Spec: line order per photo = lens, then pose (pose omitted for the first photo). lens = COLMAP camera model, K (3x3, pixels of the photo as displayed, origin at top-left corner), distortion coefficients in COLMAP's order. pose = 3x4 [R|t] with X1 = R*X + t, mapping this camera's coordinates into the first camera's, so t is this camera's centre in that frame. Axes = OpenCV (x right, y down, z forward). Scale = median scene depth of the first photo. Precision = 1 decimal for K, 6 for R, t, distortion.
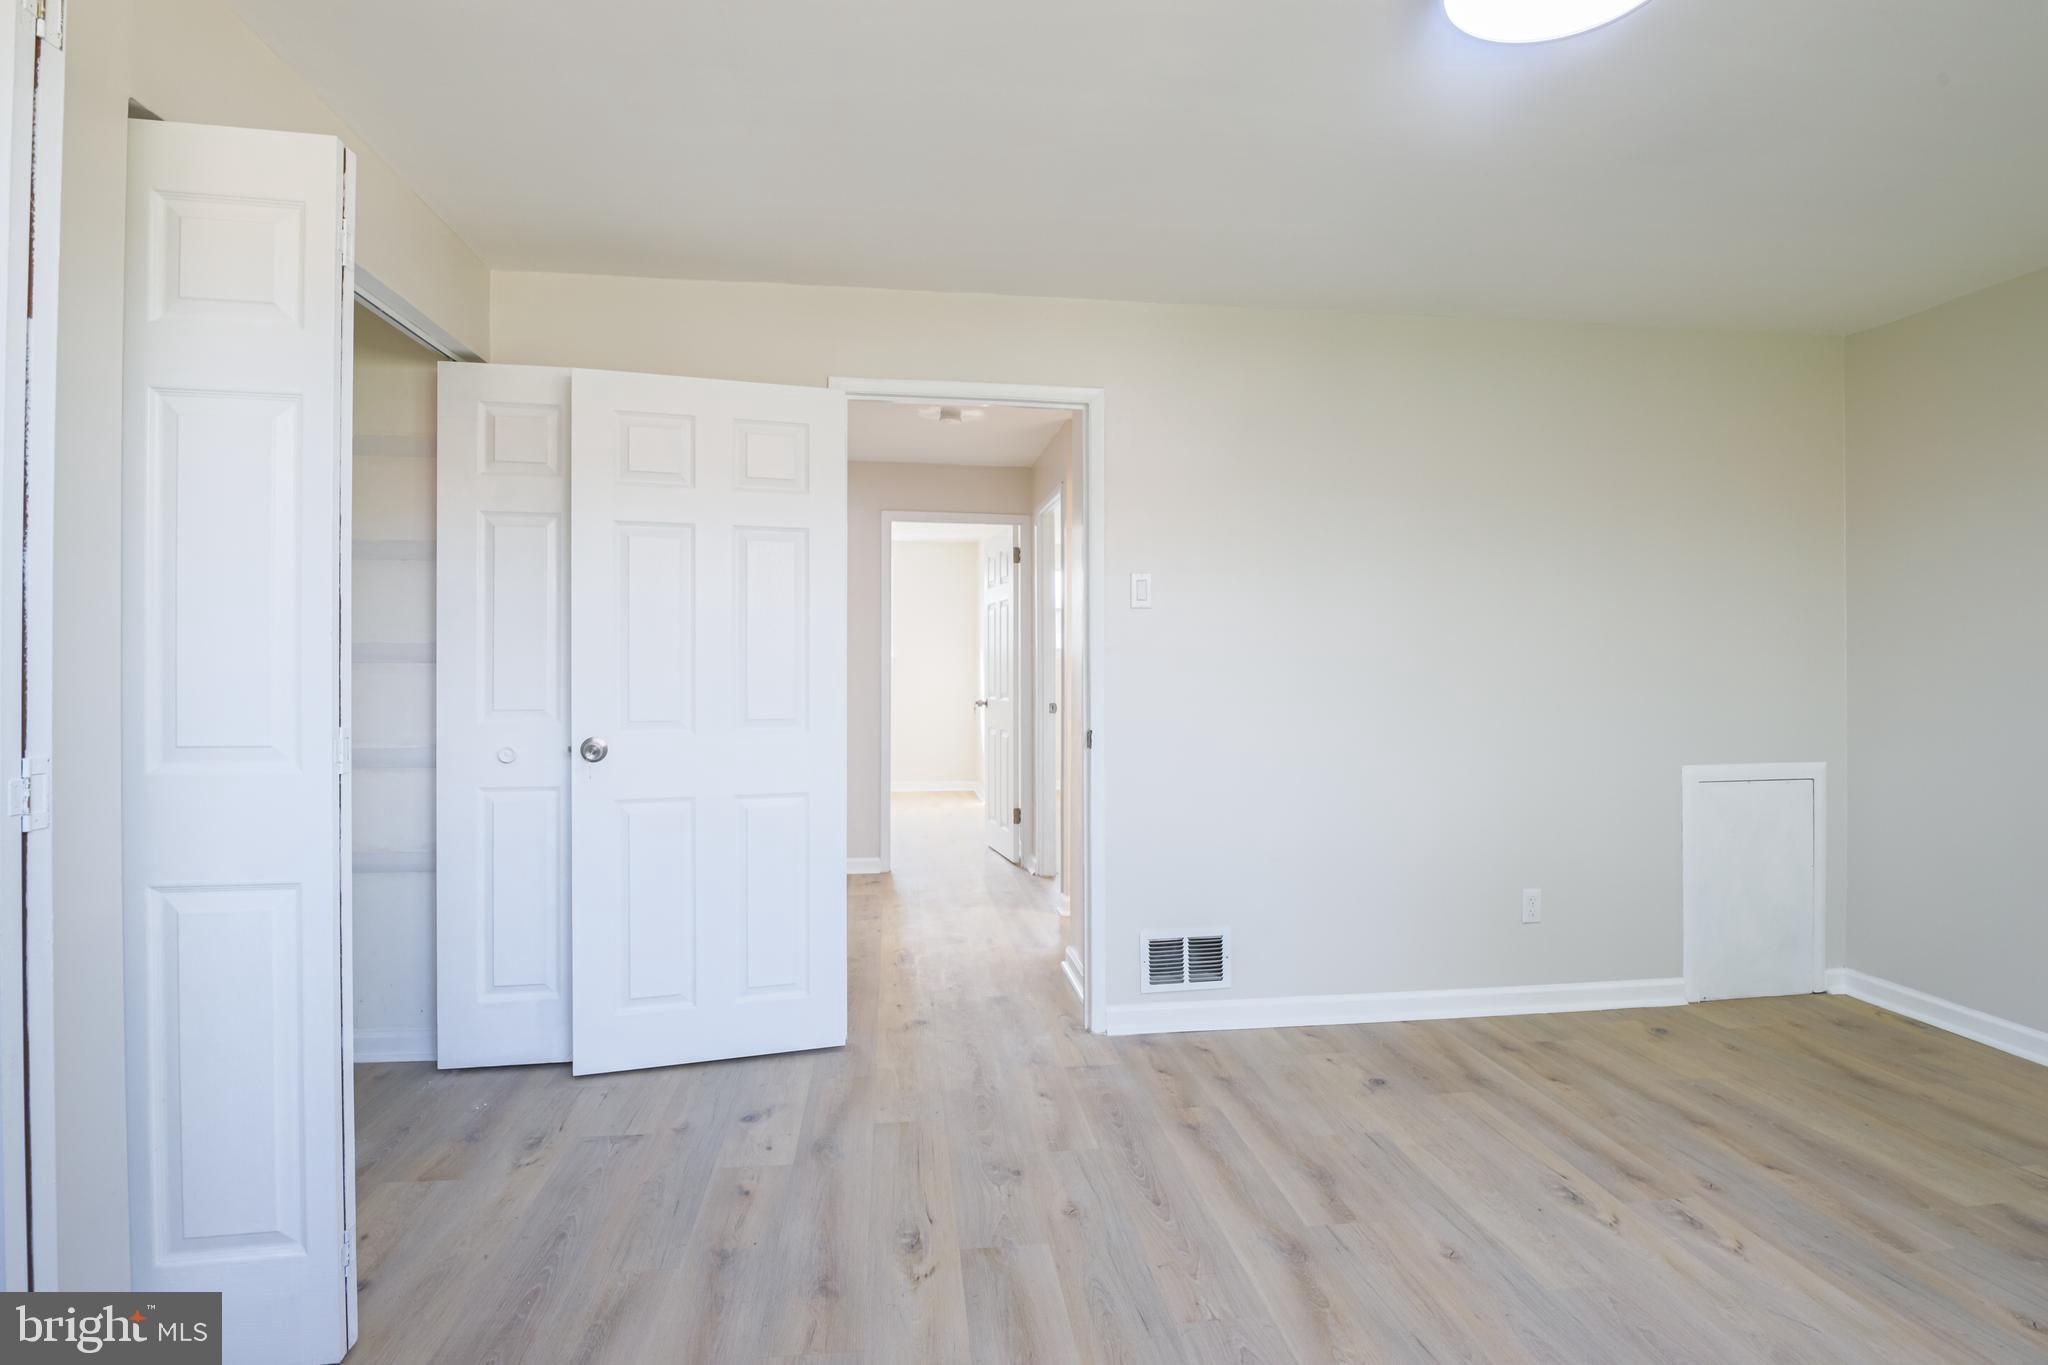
lens RADIAL K [[1062.0, 0, 1034.8], [0, 1062.0, 667.5], [0, 0, 1]] dist [-0.017107, -0.004018]
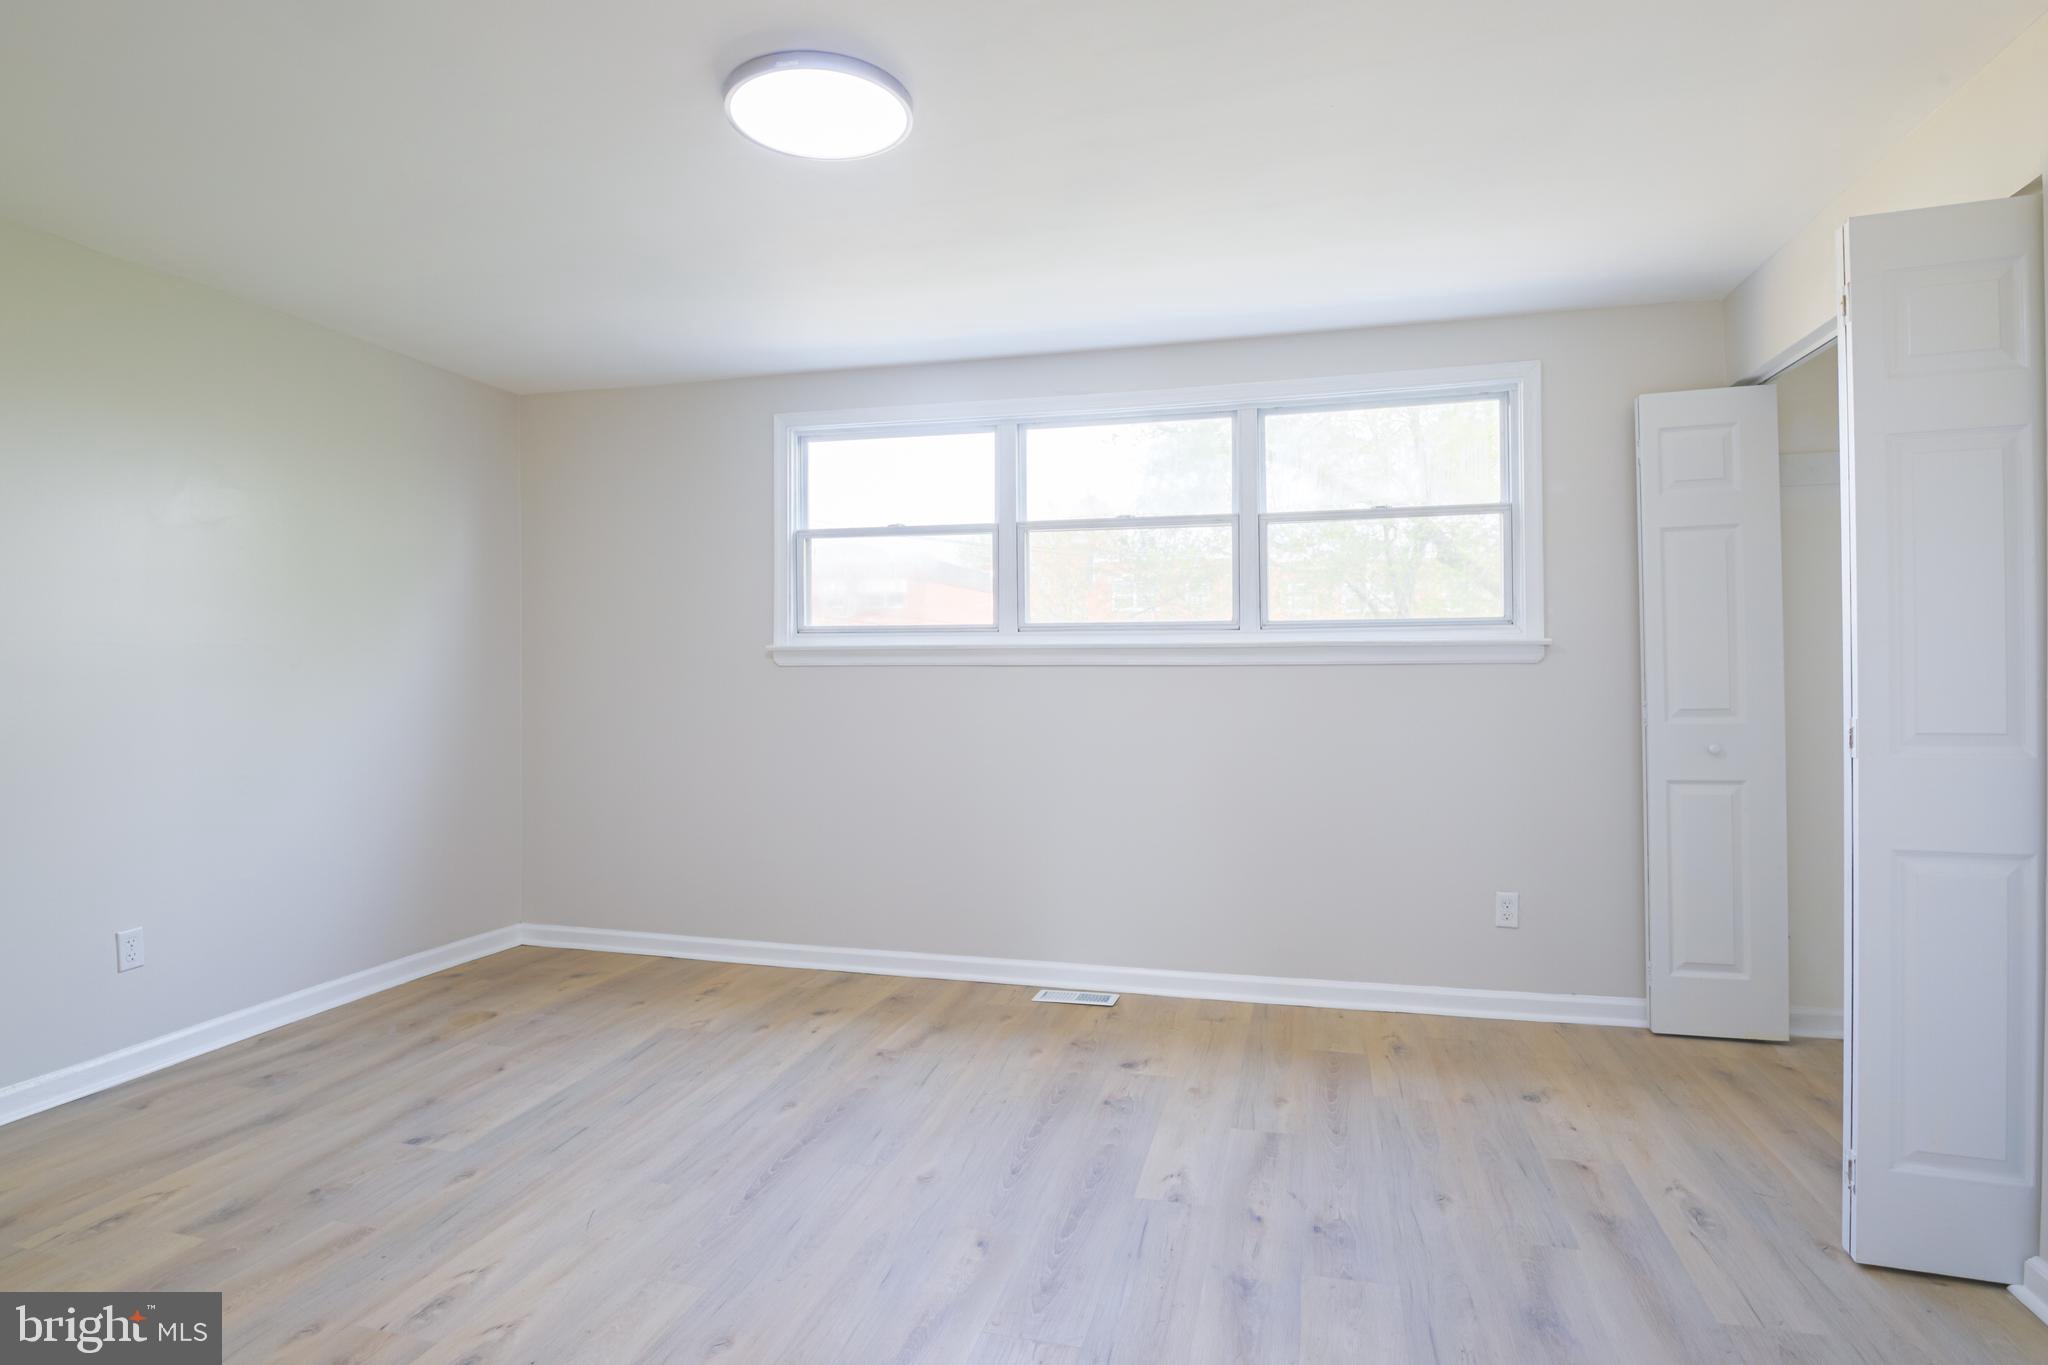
lens RADIAL K [[1062.0, 0, 1033.1], [0, 1062.0, 668.7], [0, 0, 1]] dist [-0.017107, -0.004018]
pose [[-0.923158, 0.000253, 0.384421, -0.131781], [0.000378, 1.000000, 0.000249, -0.001681], [-0.384421, 0.000375, -0.923158, 1.257553]]
